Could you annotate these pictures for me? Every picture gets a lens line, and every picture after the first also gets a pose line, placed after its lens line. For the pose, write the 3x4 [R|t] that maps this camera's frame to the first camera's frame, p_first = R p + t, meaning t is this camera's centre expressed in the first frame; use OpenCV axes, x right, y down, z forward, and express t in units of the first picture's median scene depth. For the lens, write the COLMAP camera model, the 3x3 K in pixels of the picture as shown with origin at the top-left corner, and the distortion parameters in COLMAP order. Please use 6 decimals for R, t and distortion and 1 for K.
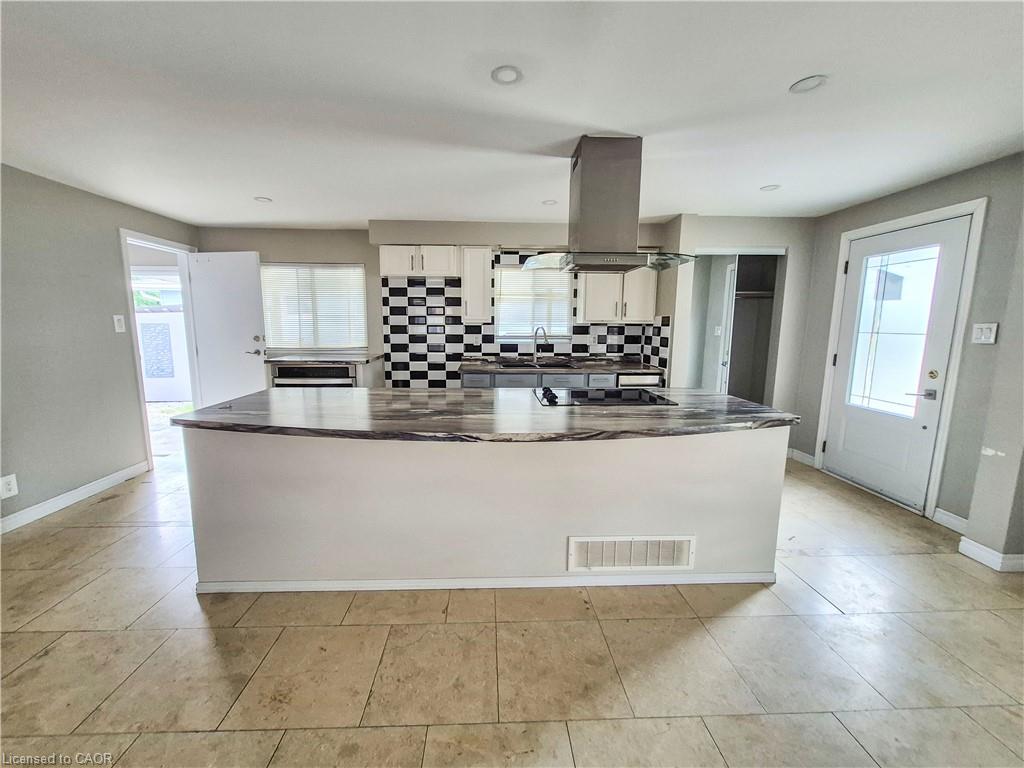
lens RADIAL K [[400.0, 0, 507.2], [0, 400.0, 380.1], [0, 0, 1]] dist [0.003259, 0.000437]
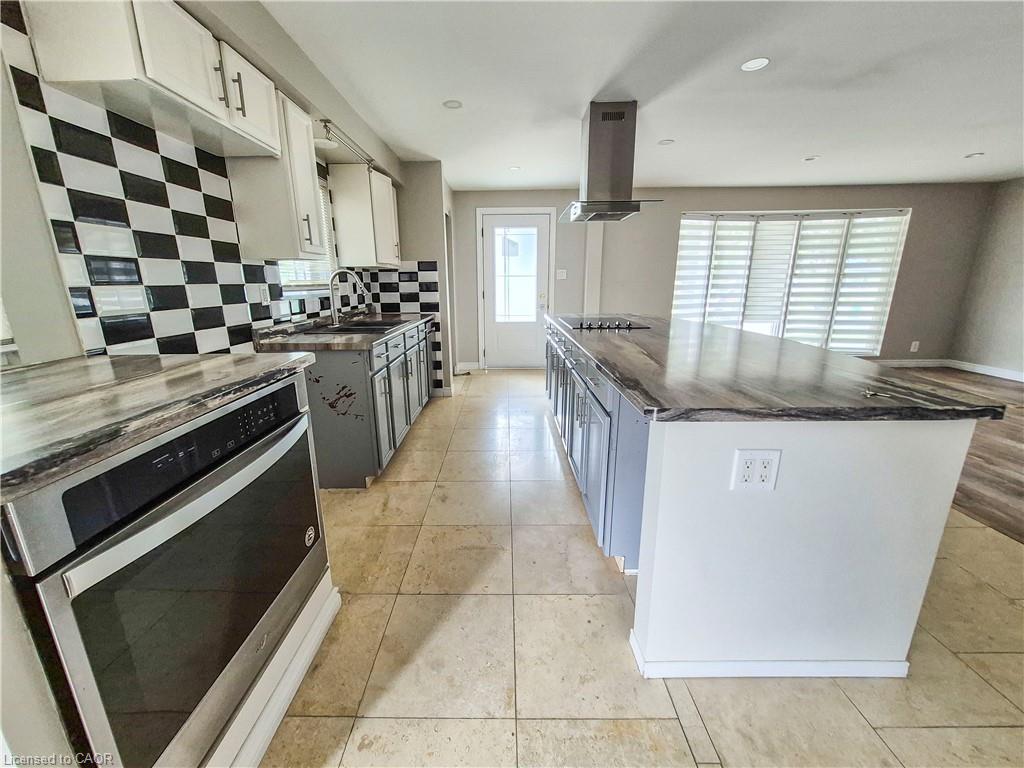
lens RADIAL K [[400.0, 0, 507.0], [0, 400.0, 382.1], [0, 0, 1]] dist [0.003259, 0.000437]
pose [[0.050262, -0.251057, 0.966666, -0.599611], [0.151300, 0.958633, 0.241104, -0.071777], [-0.987209, 0.134139, 0.086168, 0.682374]]
